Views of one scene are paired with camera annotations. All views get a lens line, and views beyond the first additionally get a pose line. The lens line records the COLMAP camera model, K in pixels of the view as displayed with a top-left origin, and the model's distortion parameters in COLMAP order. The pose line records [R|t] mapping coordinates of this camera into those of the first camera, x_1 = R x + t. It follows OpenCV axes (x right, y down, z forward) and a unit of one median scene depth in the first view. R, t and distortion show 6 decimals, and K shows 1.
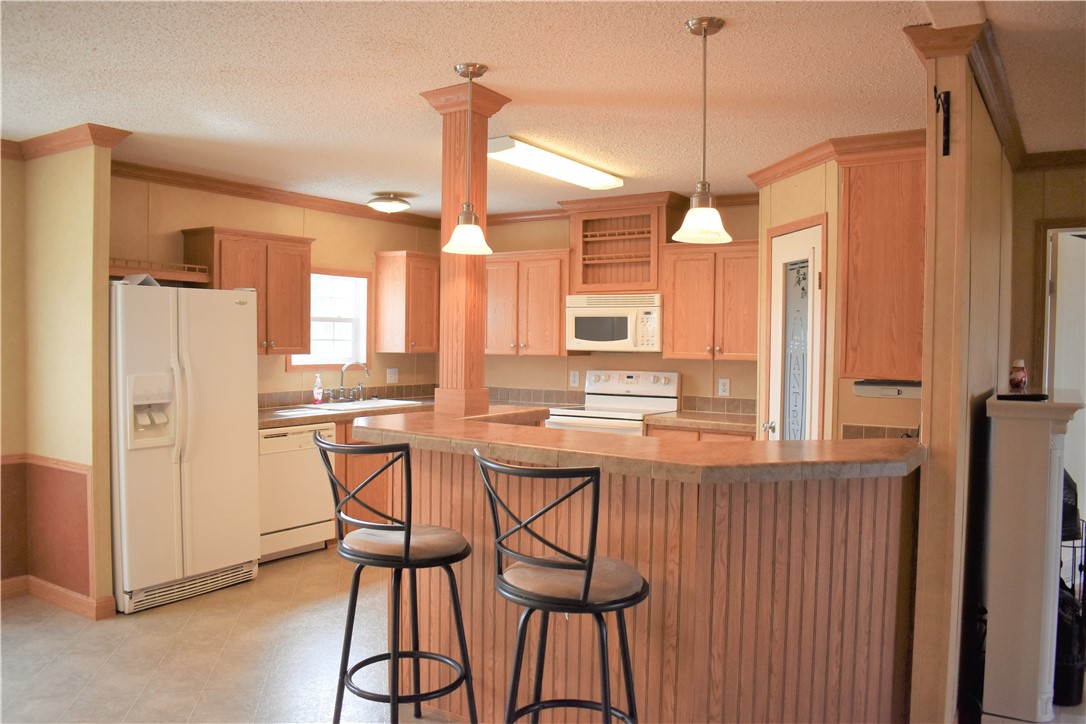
lens RADIAL K [[844.1, 0, 543.0], [0, 844.1, 362.0], [0, 0, 1]] dist [-0.090777, 0.009040]
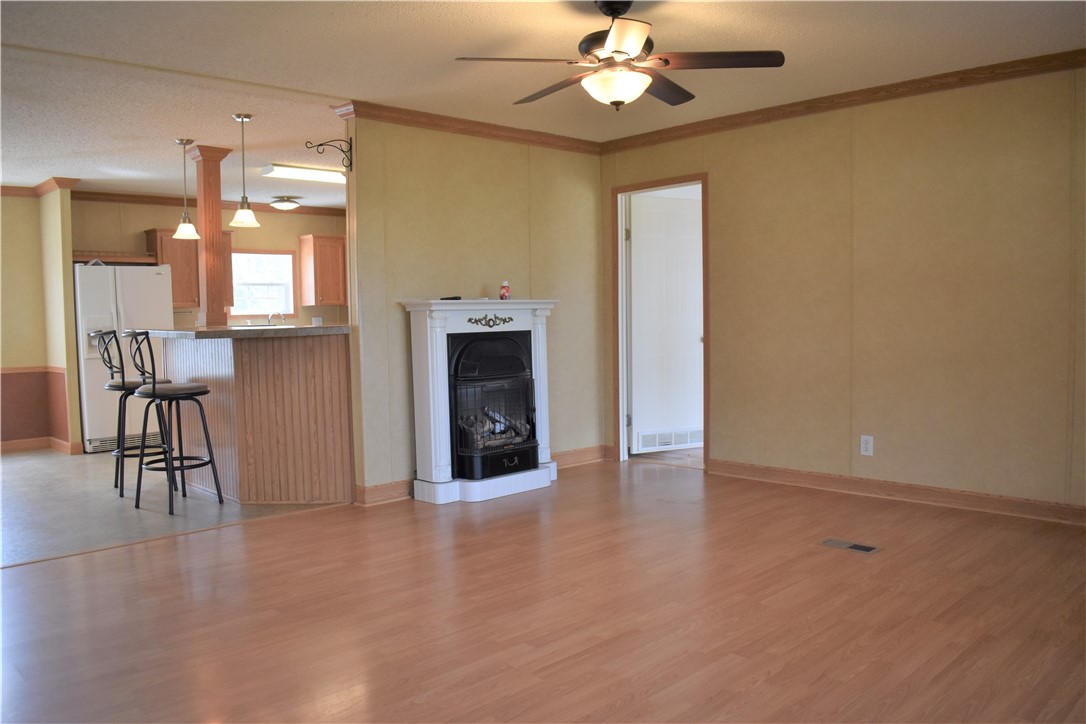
lens RADIAL K [[844.1, 0, 543.0], [0, 844.1, 362.0], [0, 0, 1]] dist [-0.090777, 0.009040]
pose [[0.974870, -0.020289, -0.221848, 0.833581], [0.026696, 0.999307, 0.025921, 0.092453], [0.221168, -0.031192, 0.974737, -0.494485]]
